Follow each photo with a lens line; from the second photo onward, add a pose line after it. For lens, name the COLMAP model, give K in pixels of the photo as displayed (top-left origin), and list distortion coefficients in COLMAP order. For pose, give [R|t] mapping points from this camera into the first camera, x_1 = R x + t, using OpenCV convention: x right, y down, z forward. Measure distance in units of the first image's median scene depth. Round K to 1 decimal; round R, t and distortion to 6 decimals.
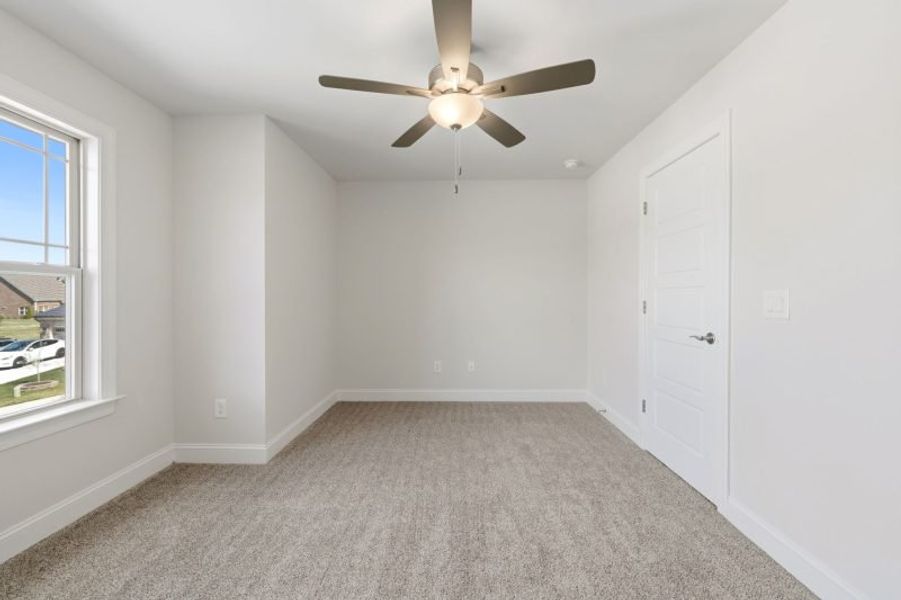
lens RADIAL K [[369.9, 0, 450.5], [0, 369.9, 300.0], [0, 0, 1]] dist [0.000826, -0.000308]
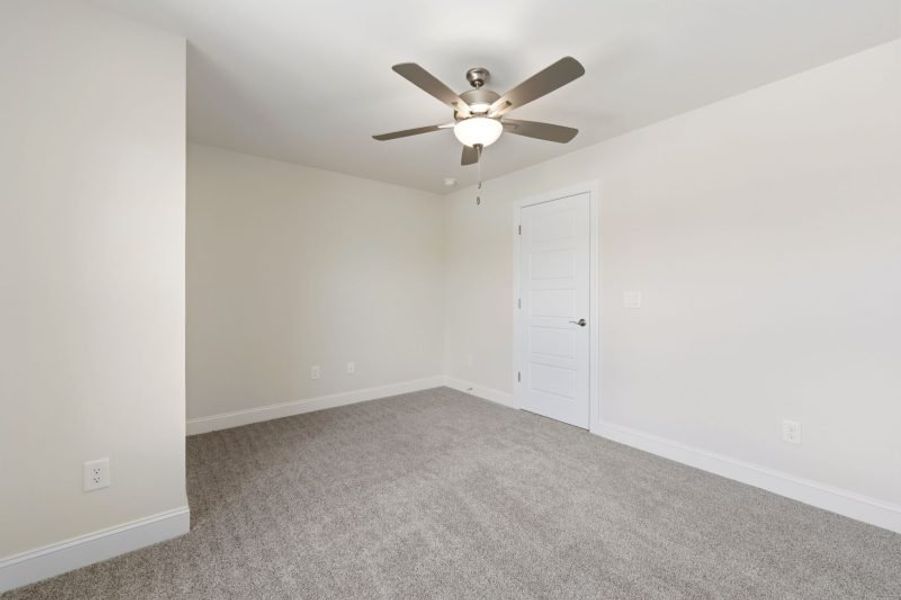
lens RADIAL K [[369.9, 0, 450.5], [0, 369.9, 300.0], [0, 0, 1]] dist [0.000826, -0.000308]
pose [[0.769817, -0.008929, 0.638202, -0.558222], [0.007751, 0.999959, 0.004641, -0.001415], [-0.638218, 0.001374, 0.769855, 0.132749]]
